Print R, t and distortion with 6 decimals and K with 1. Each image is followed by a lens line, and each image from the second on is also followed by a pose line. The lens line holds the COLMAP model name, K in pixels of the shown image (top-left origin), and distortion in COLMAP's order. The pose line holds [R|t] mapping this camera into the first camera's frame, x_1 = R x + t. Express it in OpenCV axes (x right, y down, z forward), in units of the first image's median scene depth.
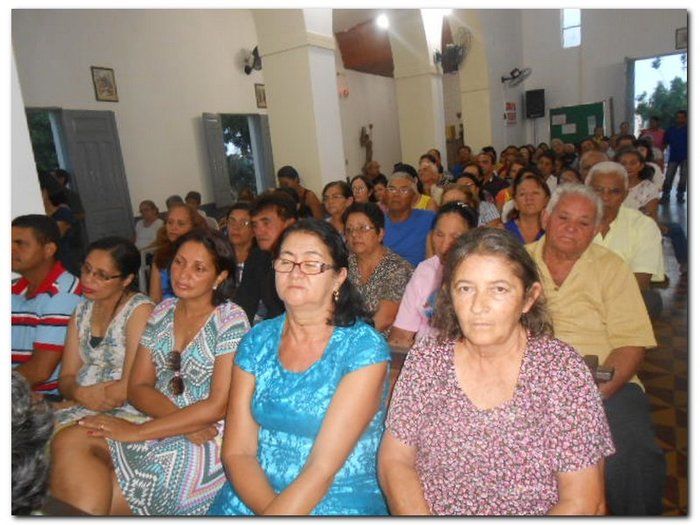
lens RADIAL K [[527.2, 0, 347.6], [0, 527.2, 264.8], [0, 0, 1]] dist [-0.010003, 0.024922]
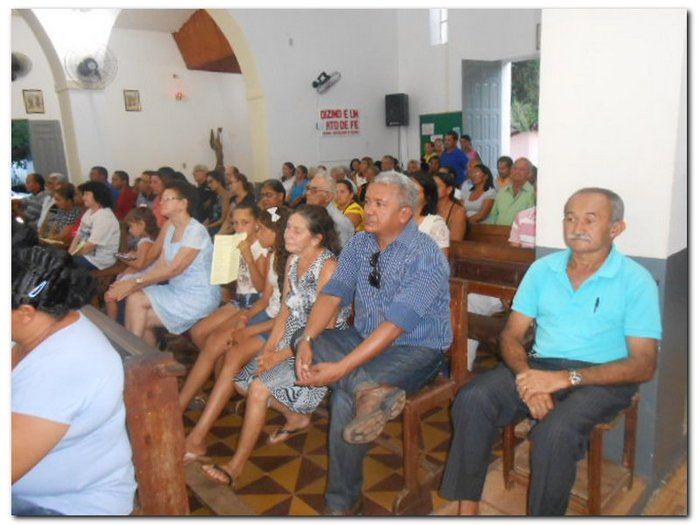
lens RADIAL K [[527.2, 0, 348.7], [0, 527.2, 260.8], [0, 0, 1]] dist [-0.010003, 0.024922]
pose [[0.951092, 0.109308, -0.288923, 0.564222], [-0.100999, 0.993932, 0.043561, -0.089815], [0.291932, -0.012250, 0.956361, 0.146807]]
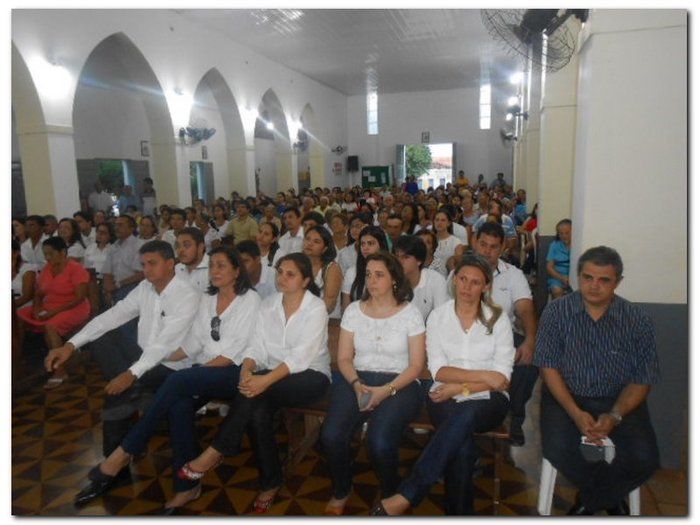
lens RADIAL K [[527.2, 0, 350.8], [0, 527.2, 262.5], [0, 0, 1]] dist [-0.010003, 0.024922]
pose [[0.966732, 0.030987, 0.253908, -0.088067], [-0.016325, 0.998086, -0.059651, 0.129726], [-0.255270, 0.053521, 0.965387, -0.681909]]
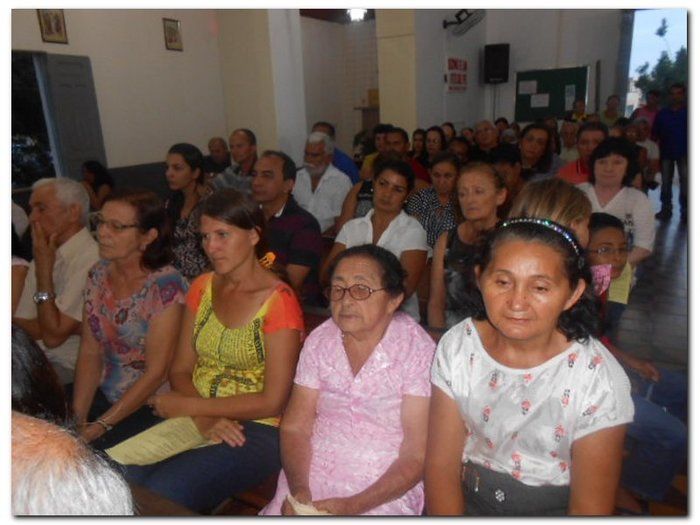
lens RADIAL K [[527.2, 0, 350.5], [0, 527.2, 262.7], [0, 0, 1]] dist [-0.010003, 0.024922]
pose [[0.998756, 0.044263, 0.022982, 0.148262], [-0.045685, 0.996802, 0.065565, -0.067440], [-0.020007, -0.066533, 0.997584, 0.251245]]
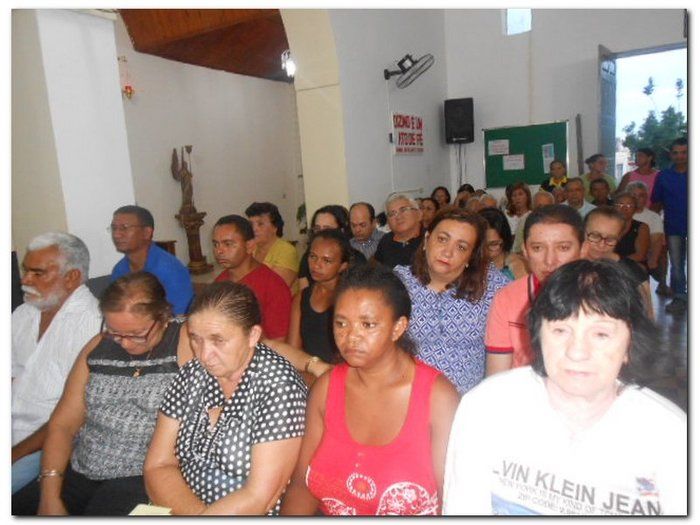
lens RADIAL K [[527.2, 0, 350.6], [0, 527.2, 261.8], [0, 0, 1]] dist [-0.010003, 0.024922]
pose [[0.999445, 0.027241, 0.019184, 0.221256], [-0.026258, 0.998416, -0.049755, -0.105092], [-0.020509, 0.049224, 0.998577, 0.388914]]
